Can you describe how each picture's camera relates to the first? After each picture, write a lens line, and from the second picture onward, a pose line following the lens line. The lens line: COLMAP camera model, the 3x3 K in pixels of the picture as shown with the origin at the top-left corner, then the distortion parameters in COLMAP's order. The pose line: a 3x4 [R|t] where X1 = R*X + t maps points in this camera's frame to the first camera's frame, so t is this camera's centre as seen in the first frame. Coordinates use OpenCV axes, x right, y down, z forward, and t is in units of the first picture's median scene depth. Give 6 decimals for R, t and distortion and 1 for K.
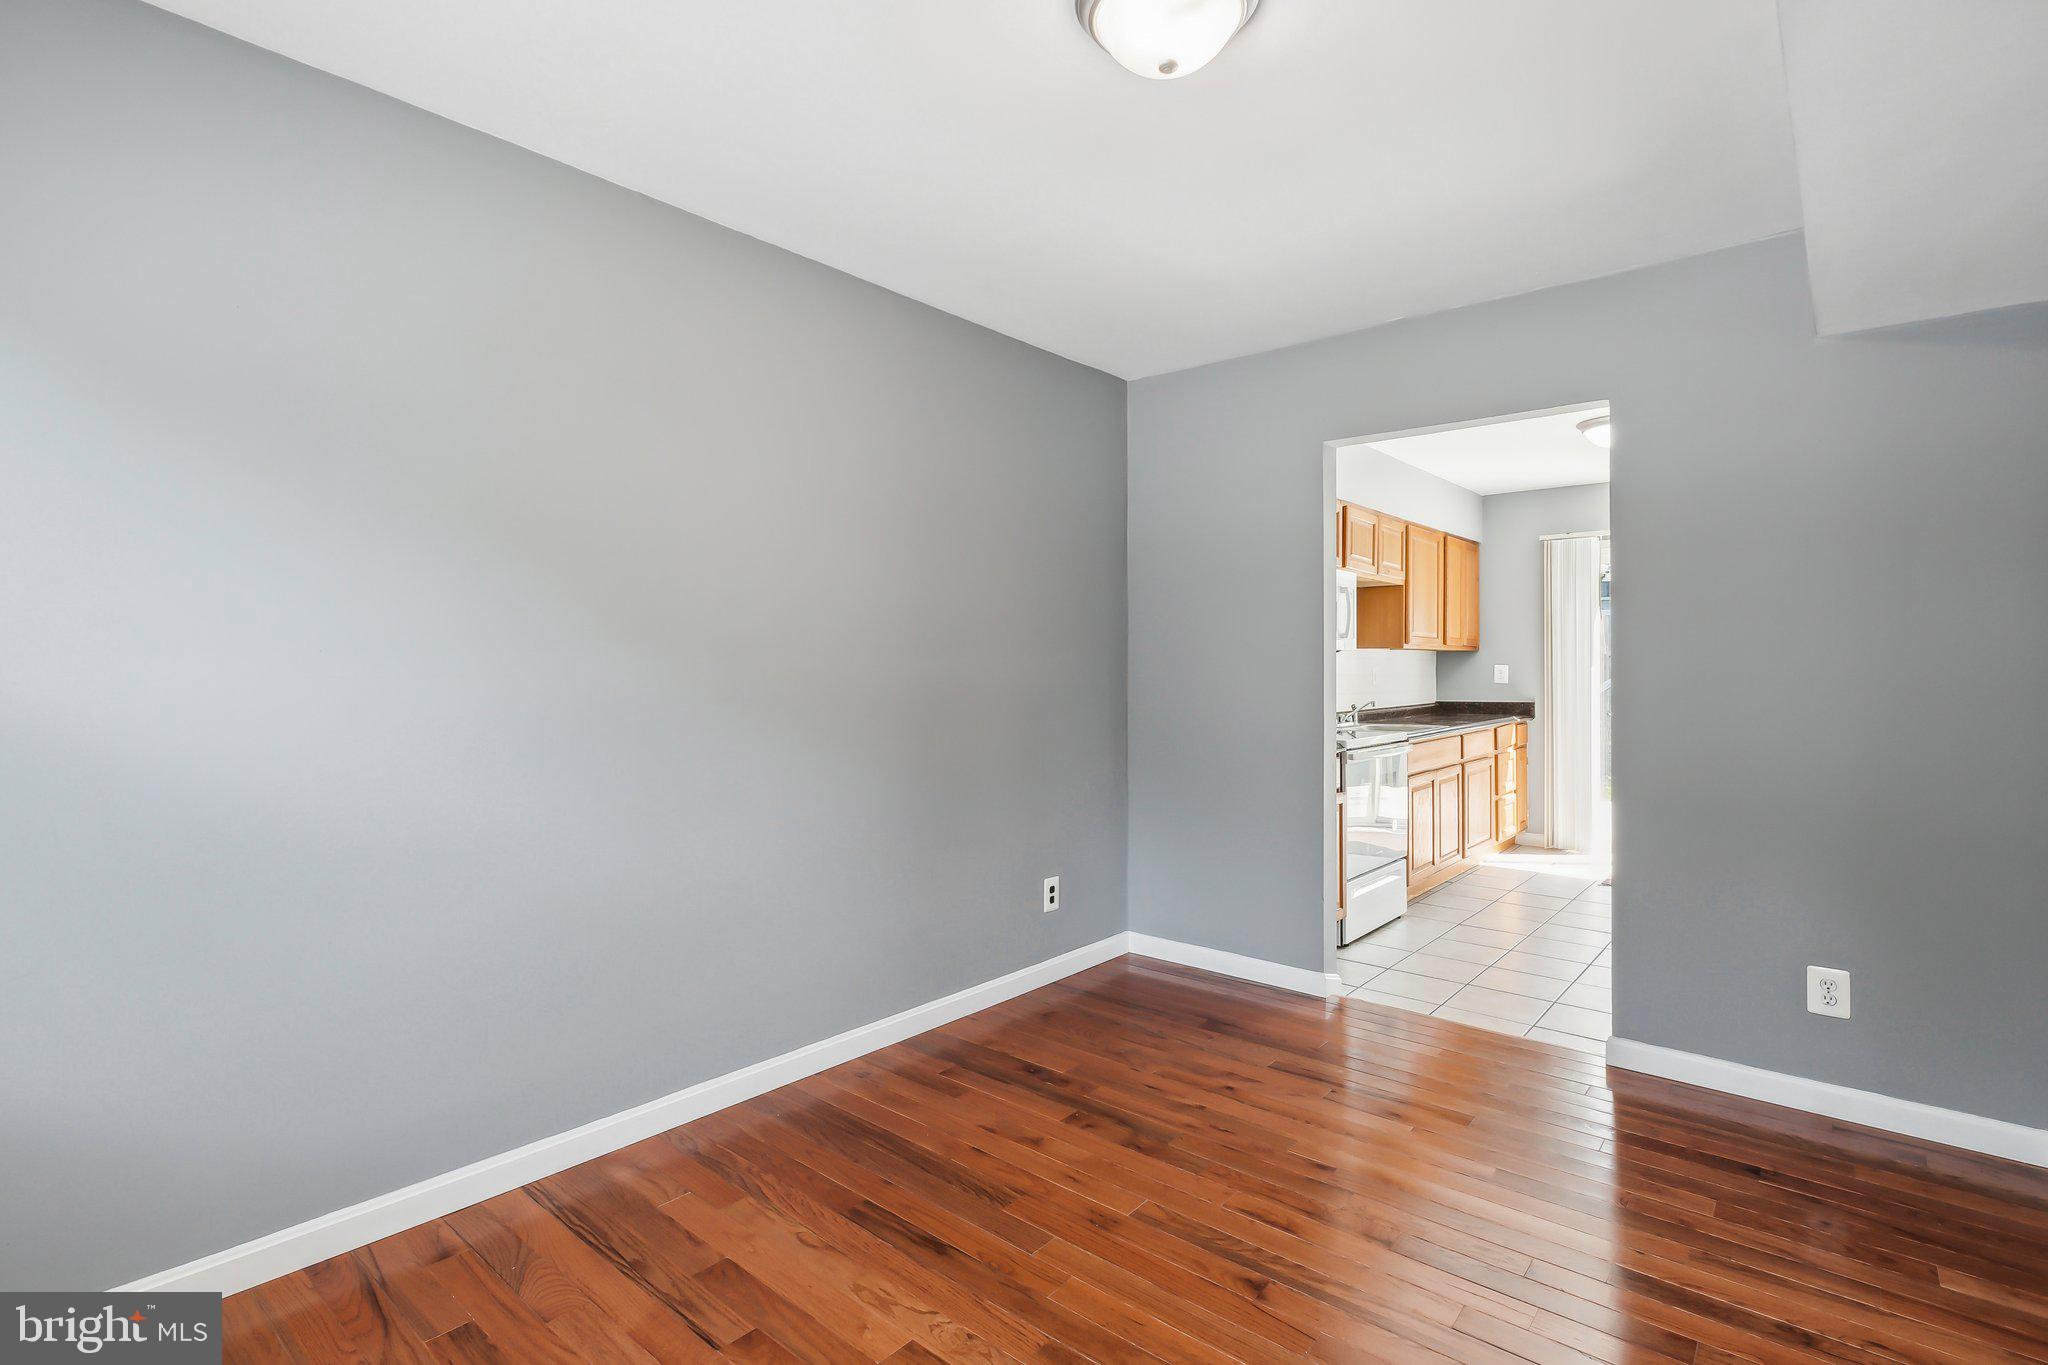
lens RADIAL K [[967.4, 0, 1022.5], [0, 967.4, 669.2], [0, 0, 1]] dist [0.001523, -0.000820]
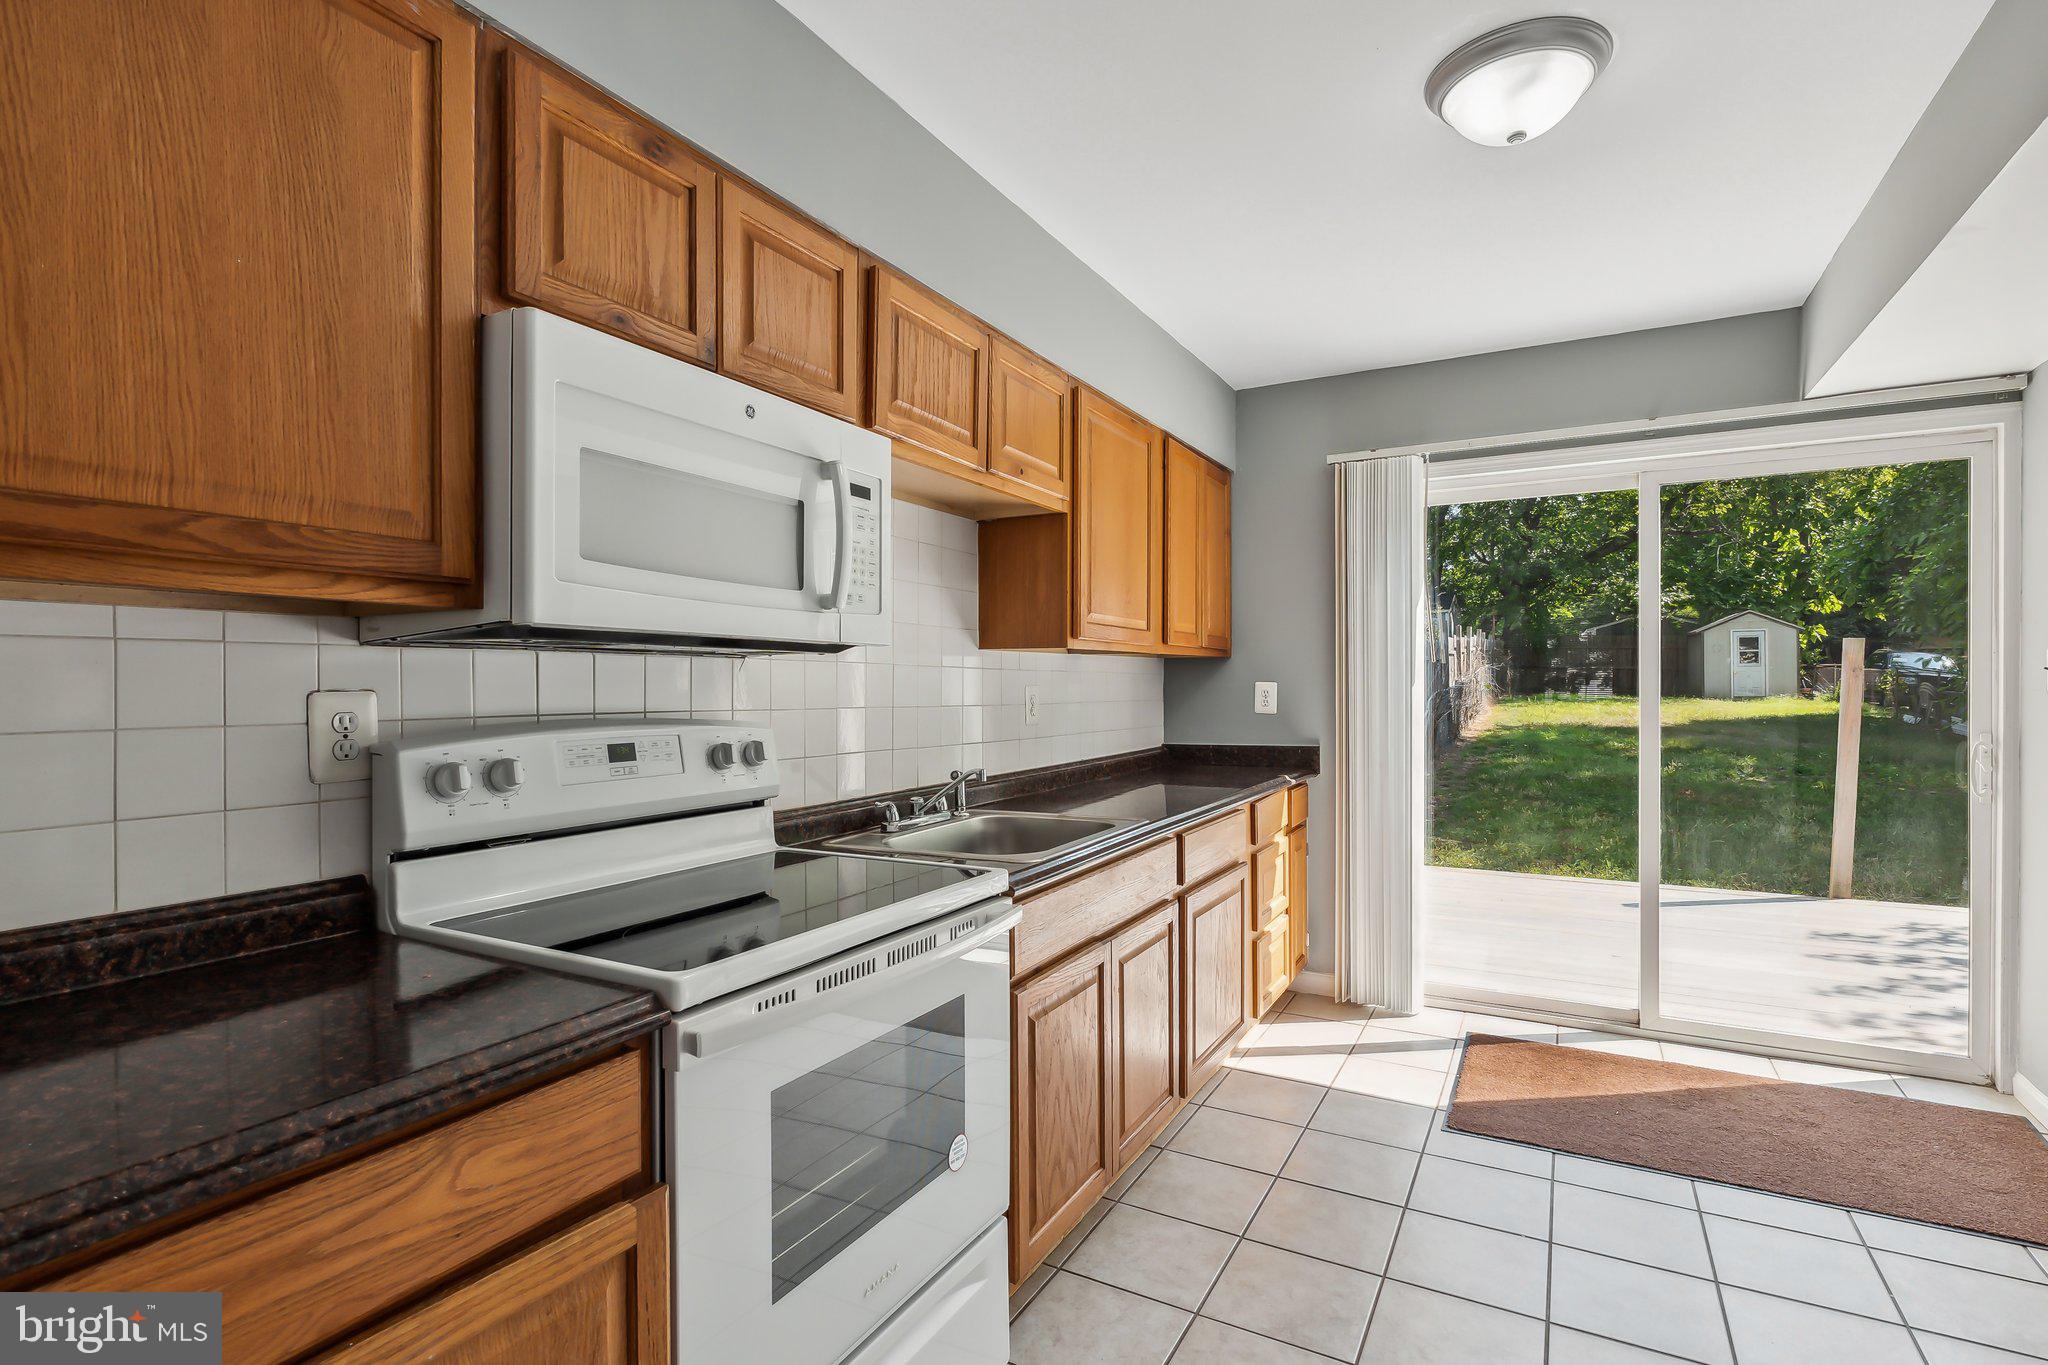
lens RADIAL K [[988.9, 0, 1021.2], [0, 988.9, 684.6], [0, 0, 1]] dist [-0.008029, 0.001109]
pose [[0.979353, -0.000842, 0.202158, 0.260813], [0.000546, 0.999999, 0.001521, -0.004166], [-0.202159, -0.001380, 0.979352, 0.506894]]
